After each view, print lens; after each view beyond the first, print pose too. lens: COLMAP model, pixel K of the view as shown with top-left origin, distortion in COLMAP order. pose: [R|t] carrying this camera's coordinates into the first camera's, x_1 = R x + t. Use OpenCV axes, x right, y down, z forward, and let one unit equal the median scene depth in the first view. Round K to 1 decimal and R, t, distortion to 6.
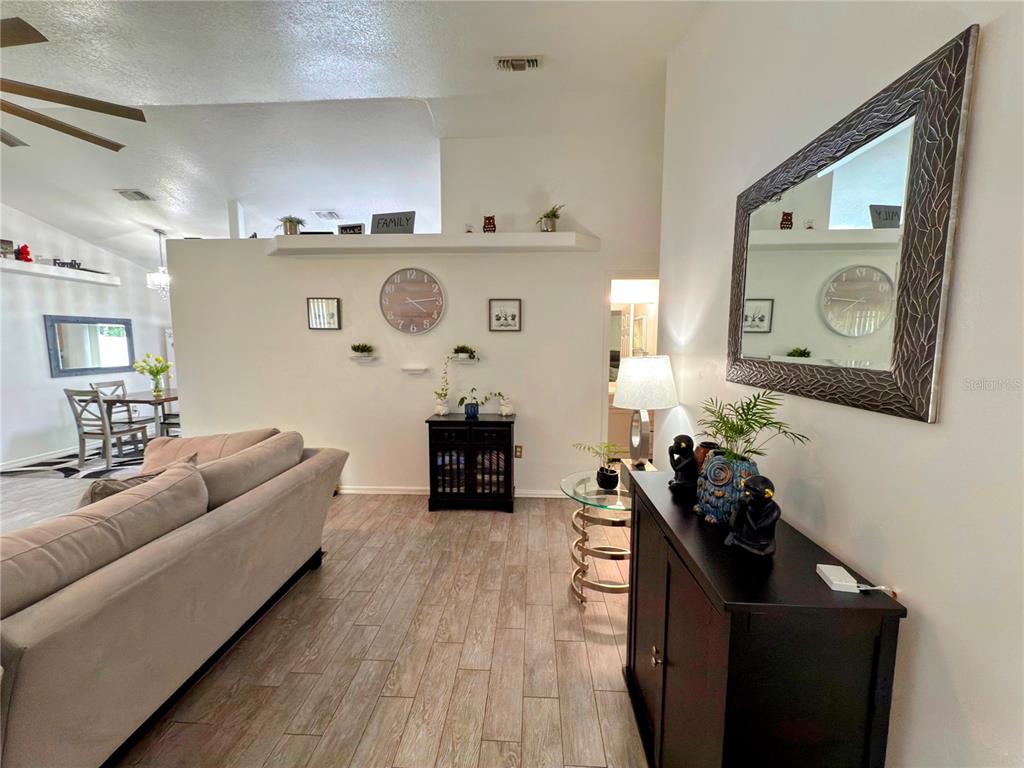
lens RADIAL K [[406.8, 0, 513.5], [0, 406.8, 384.0], [0, 0, 1]] dist [0.001068, 0.000206]
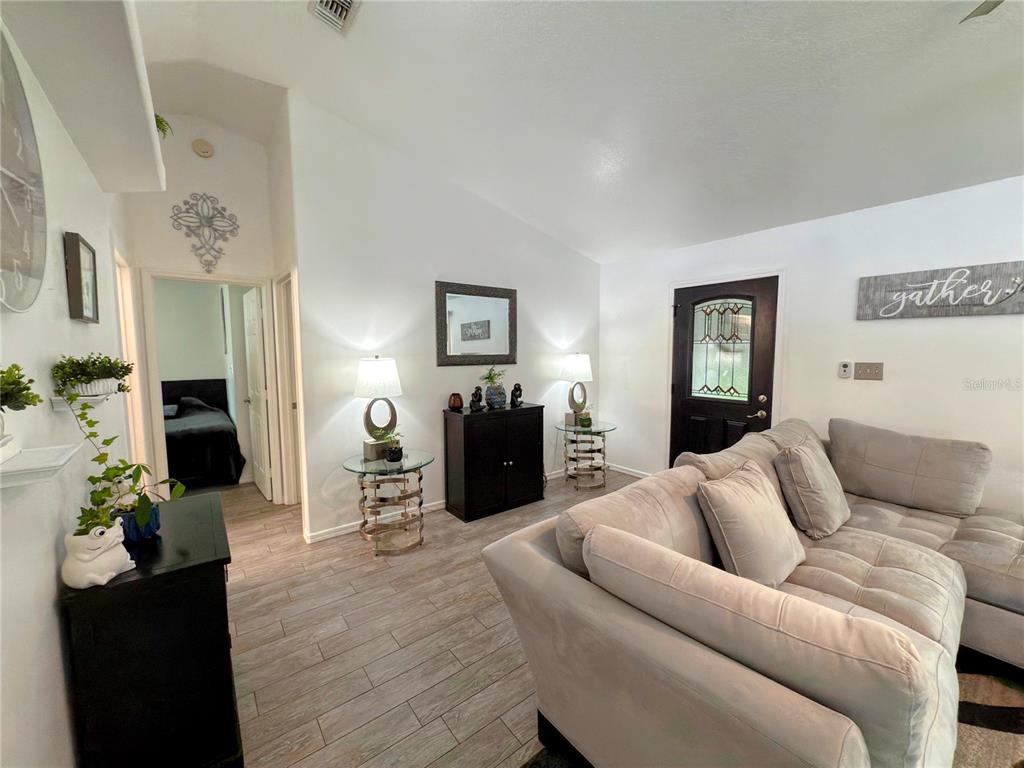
lens RADIAL K [[406.8, 0, 513.5], [0, 406.8, 384.0], [0, 0, 1]] dist [0.001068, 0.000206]
pose [[-0.653820, -0.063581, 0.753974, -0.998692], [0.079427, 0.985191, 0.151956, -0.155978], [-0.752470, 0.159237, -0.639087, 1.547569]]
